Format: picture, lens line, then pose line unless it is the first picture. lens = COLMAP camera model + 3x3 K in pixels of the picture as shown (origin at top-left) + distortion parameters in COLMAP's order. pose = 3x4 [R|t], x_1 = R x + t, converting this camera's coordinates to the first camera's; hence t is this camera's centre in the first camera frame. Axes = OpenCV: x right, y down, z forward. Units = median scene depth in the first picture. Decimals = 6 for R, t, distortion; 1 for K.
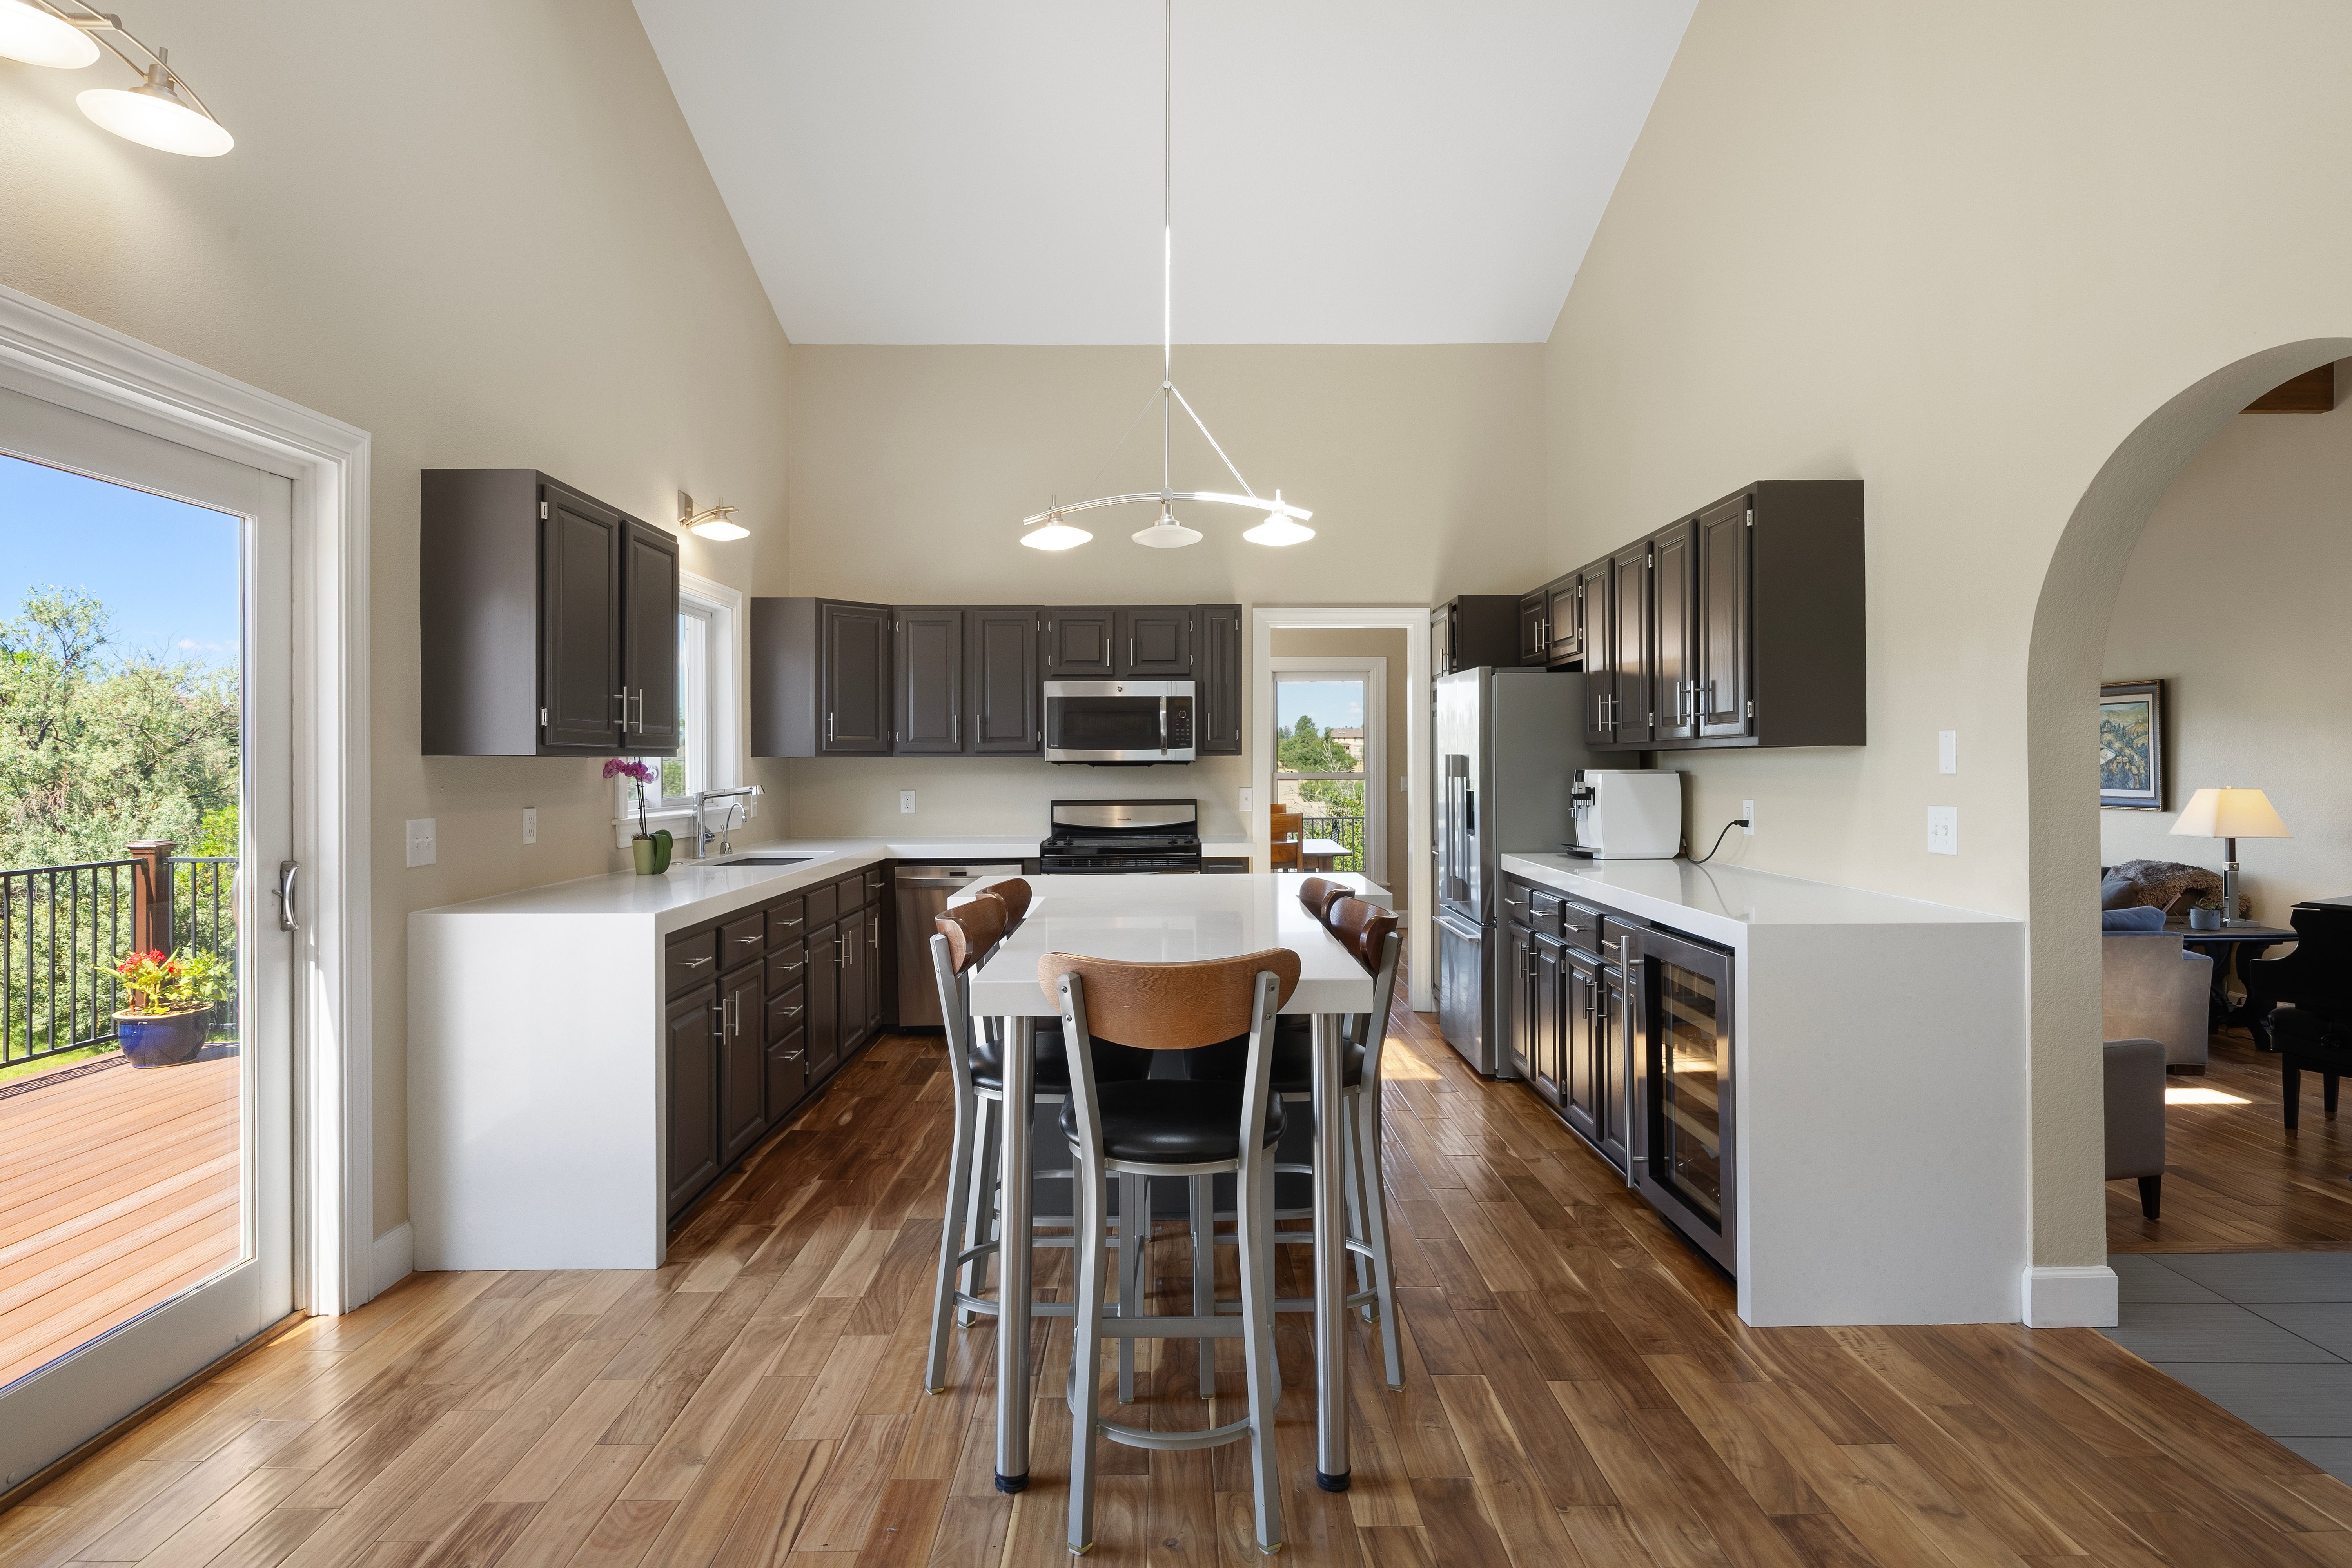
lens RADIAL K [[1225.7, 0, 1179.7], [0, 1225.7, 774.8], [0, 0, 1]] dist [0.005794, 0.000071]
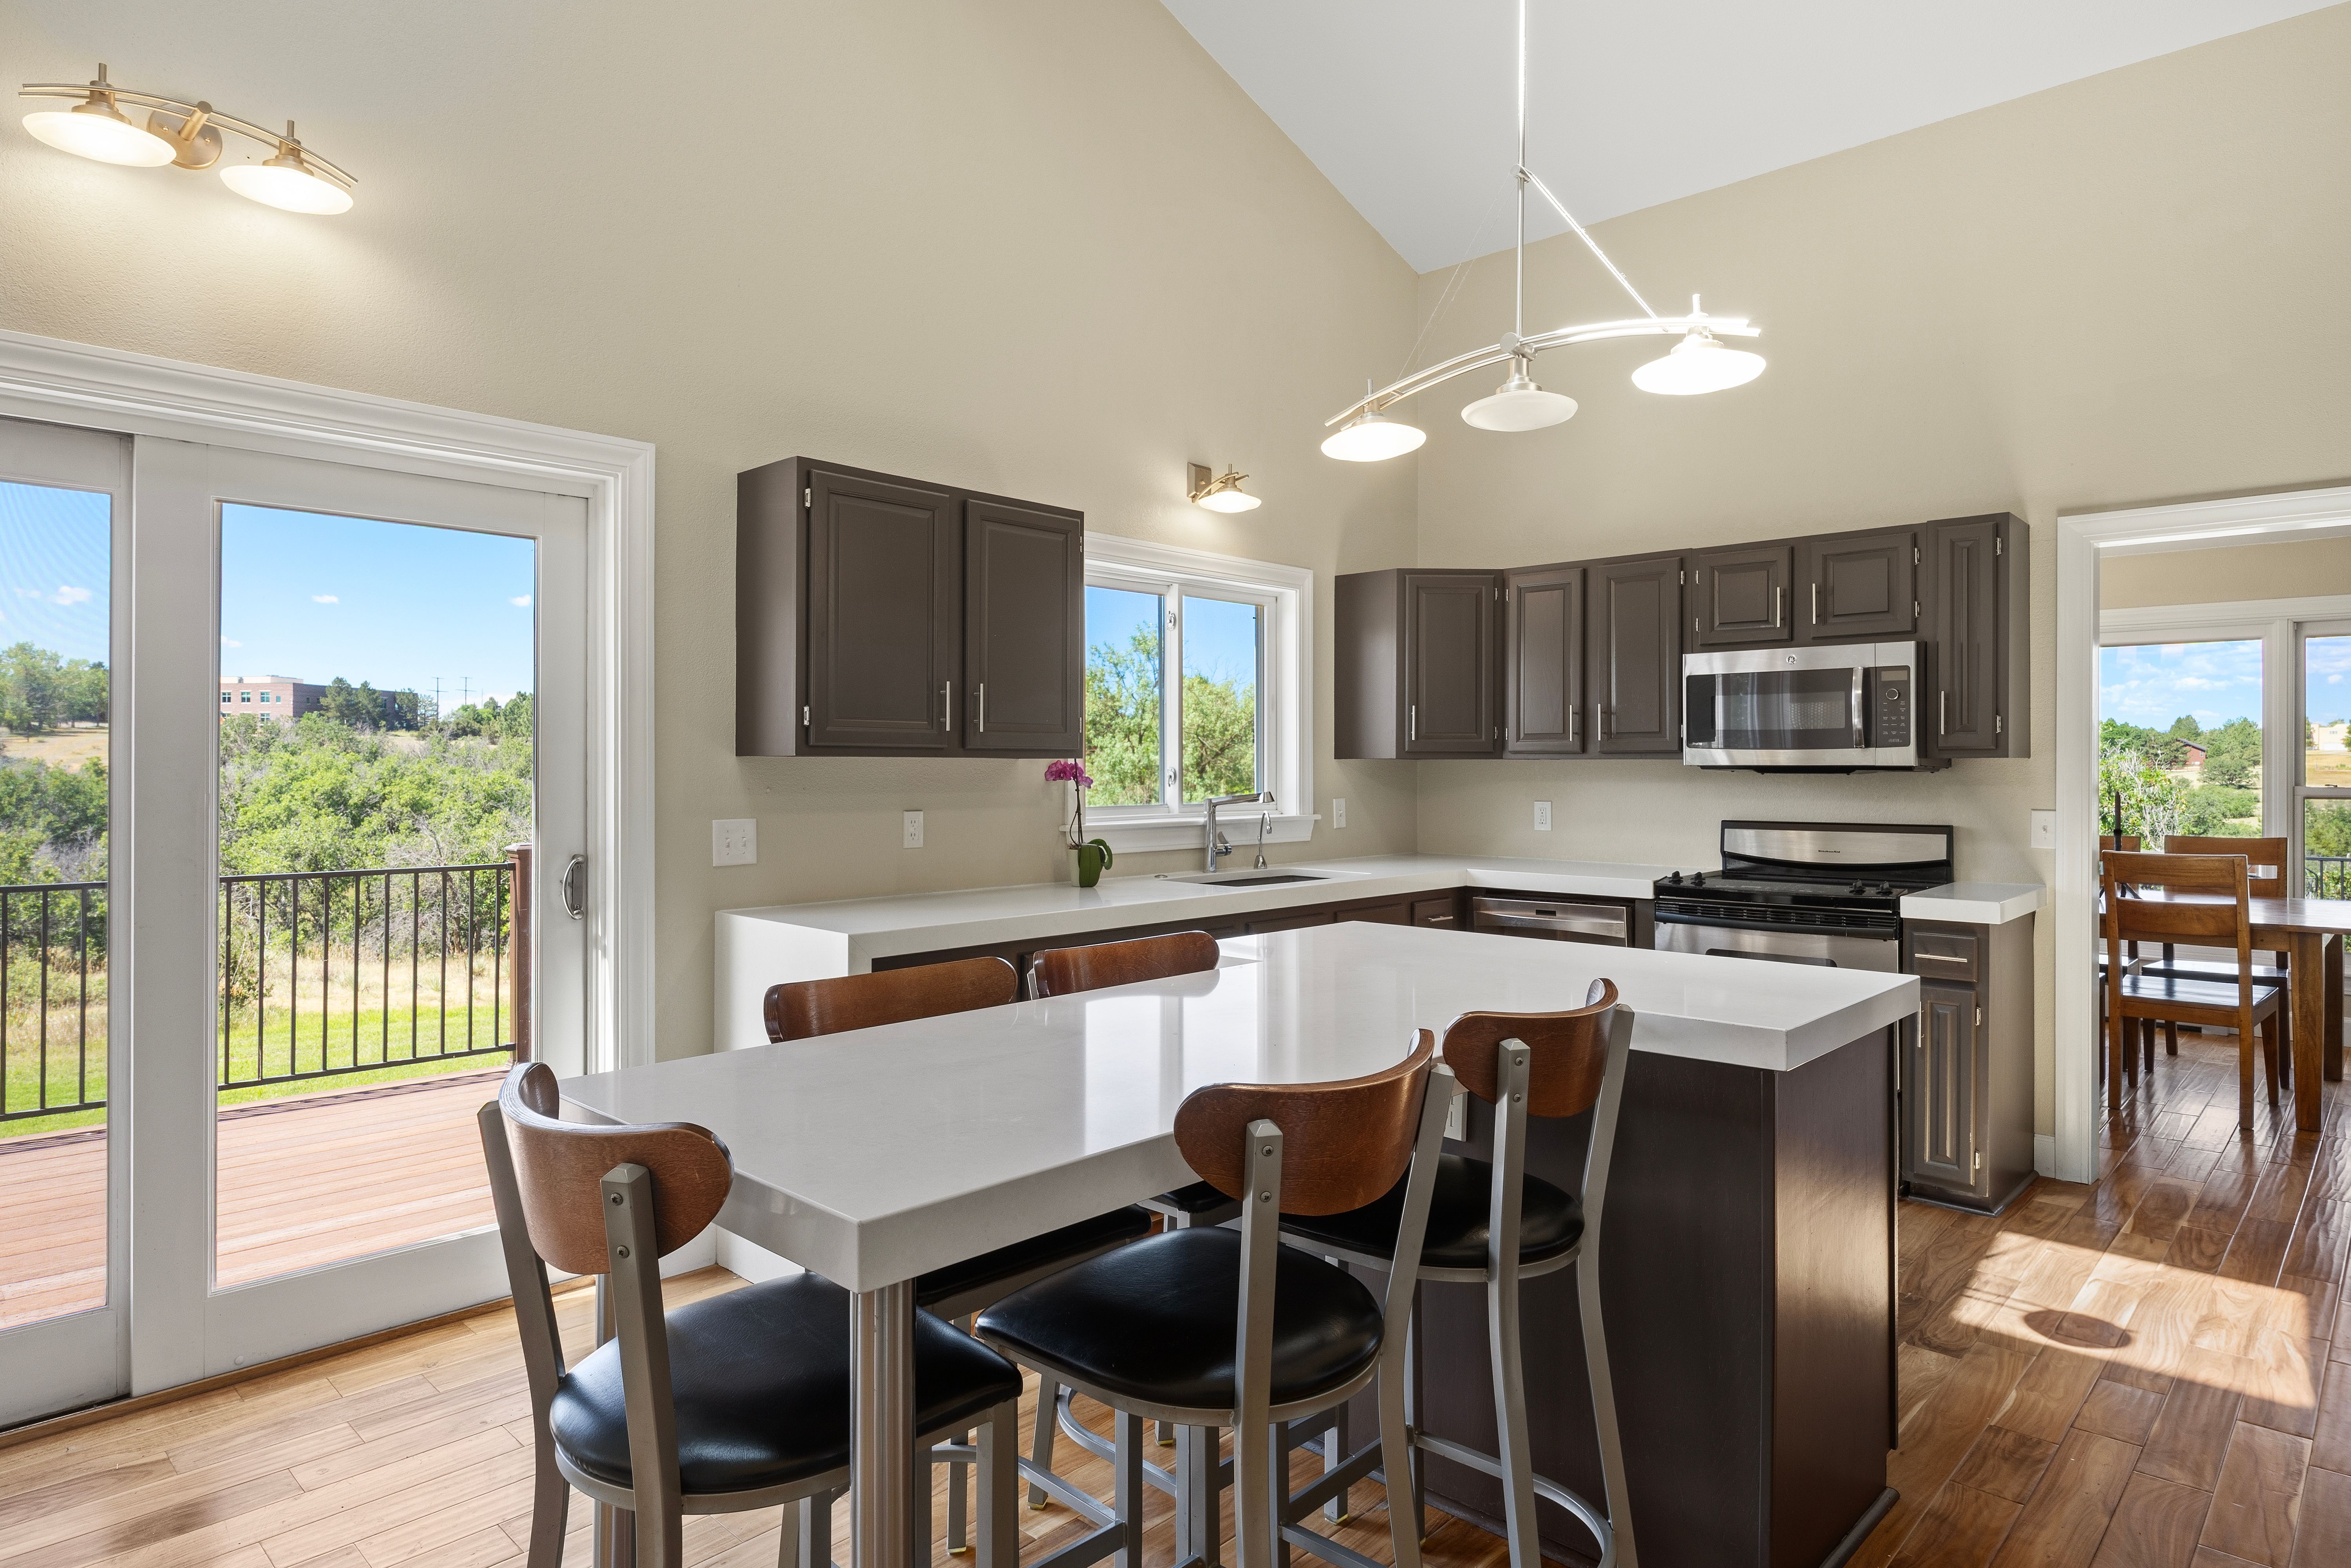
lens RADIAL K [[1309.0, 0, 1177.0], [0, 1309.0, 769.2], [0, 0, 1]] dist [-0.004633, 0.000176]
pose [[0.728910, 0.006477, -0.684579, 0.202493], [-0.011638, 0.999928, -0.002931, -0.003398], [0.684511, 0.010104, 0.728933, 0.244186]]
